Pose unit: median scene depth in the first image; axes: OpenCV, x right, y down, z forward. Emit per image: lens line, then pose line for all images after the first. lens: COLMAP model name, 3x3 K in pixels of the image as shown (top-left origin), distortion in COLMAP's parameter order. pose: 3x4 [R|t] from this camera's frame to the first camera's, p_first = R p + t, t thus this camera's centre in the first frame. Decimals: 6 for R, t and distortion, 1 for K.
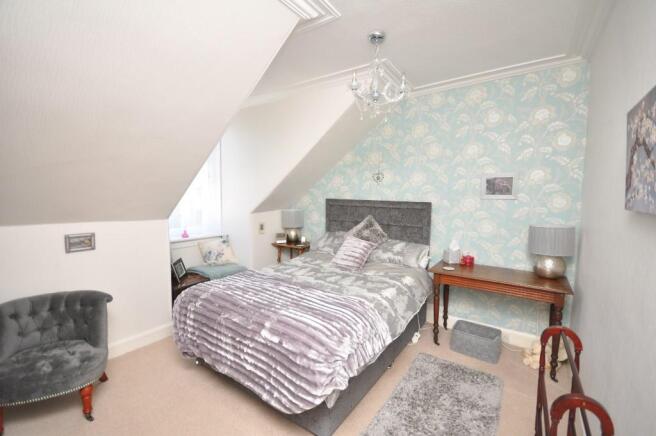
lens RADIAL K [[285.8, 0, 326.1], [0, 285.8, 220.5], [0, 0, 1]] dist [-0.000066, -0.000202]
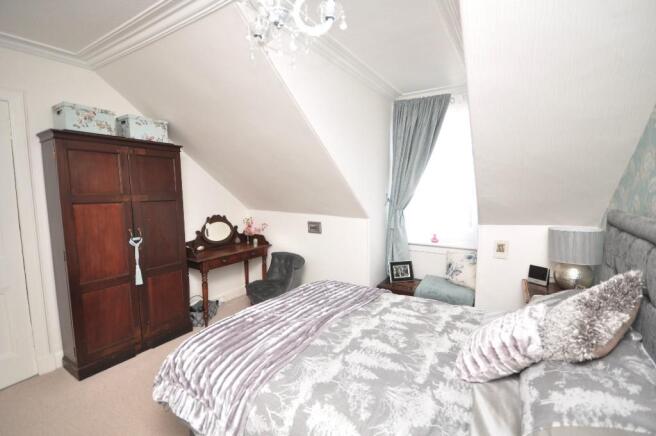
lens RADIAL K [[285.8, 0, 326.1], [0, 285.8, 220.5], [0, 0, 1]] dist [-0.000066, -0.000202]
pose [[0.022441, 0.096836, -0.995047, 0.523242], [-0.085628, 0.991827, 0.094591, -0.085916], [0.996074, 0.083081, 0.030550, 0.780966]]
